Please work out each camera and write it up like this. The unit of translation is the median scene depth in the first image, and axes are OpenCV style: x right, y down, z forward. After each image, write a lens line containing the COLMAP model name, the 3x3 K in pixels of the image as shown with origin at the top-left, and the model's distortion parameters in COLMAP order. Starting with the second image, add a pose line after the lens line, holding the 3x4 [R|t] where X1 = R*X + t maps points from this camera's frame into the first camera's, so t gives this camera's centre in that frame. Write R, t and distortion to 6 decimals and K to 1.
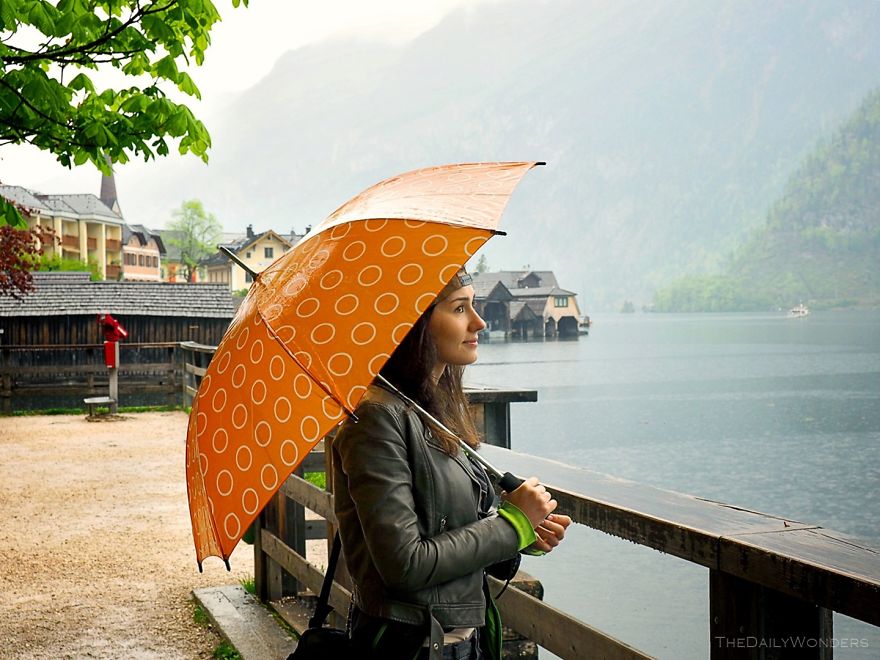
lens RADIAL K [[1322.9, 0, 437.5], [0, 1322.9, 329.6], [0, 0, 1]] dist [0.049341, 0.000000]
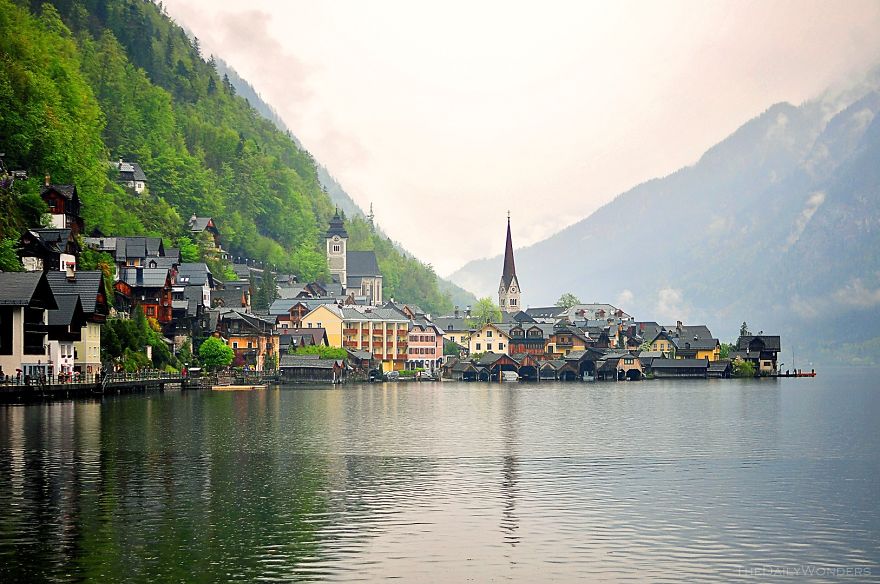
lens RADIAL K [[1994.3, 0, 438.3], [0, 1994.3, 291.8], [0, 0, 1]] dist [-0.077397, 0.000000]
pose [[0.915740, -0.003336, -0.401757, 1.008874], [-0.014967, 0.998988, -0.042408, 0.004502], [0.401492, 0.044848, 0.914764, -1.748579]]
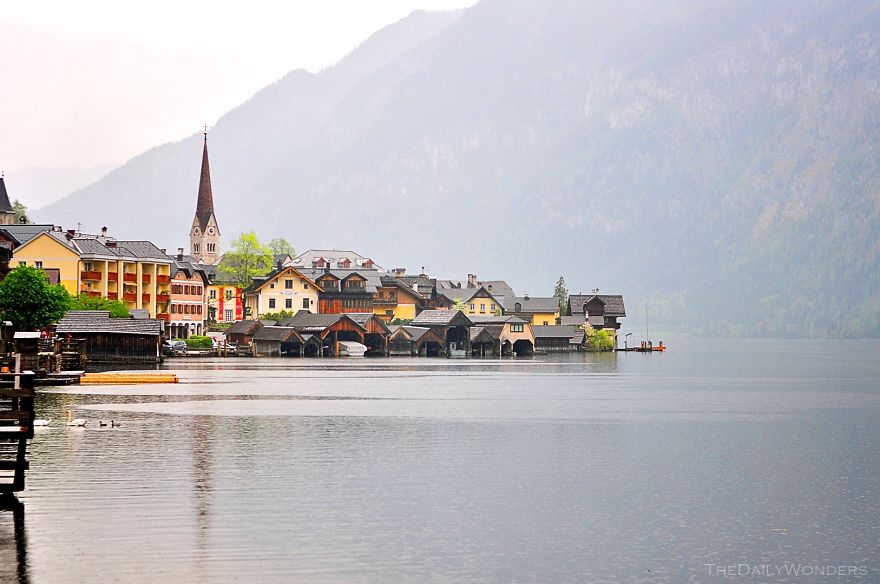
lens RADIAL K [[1994.3, 0, 439.0], [0, 1994.3, 292.2], [0, 0, 1]] dist [-0.077397, 0.000000]
pose [[0.987208, 0.014871, -0.158745, 0.324641], [-0.020128, 0.999299, -0.031557, 0.006079], [0.158164, 0.034348, 0.986815, -0.868346]]
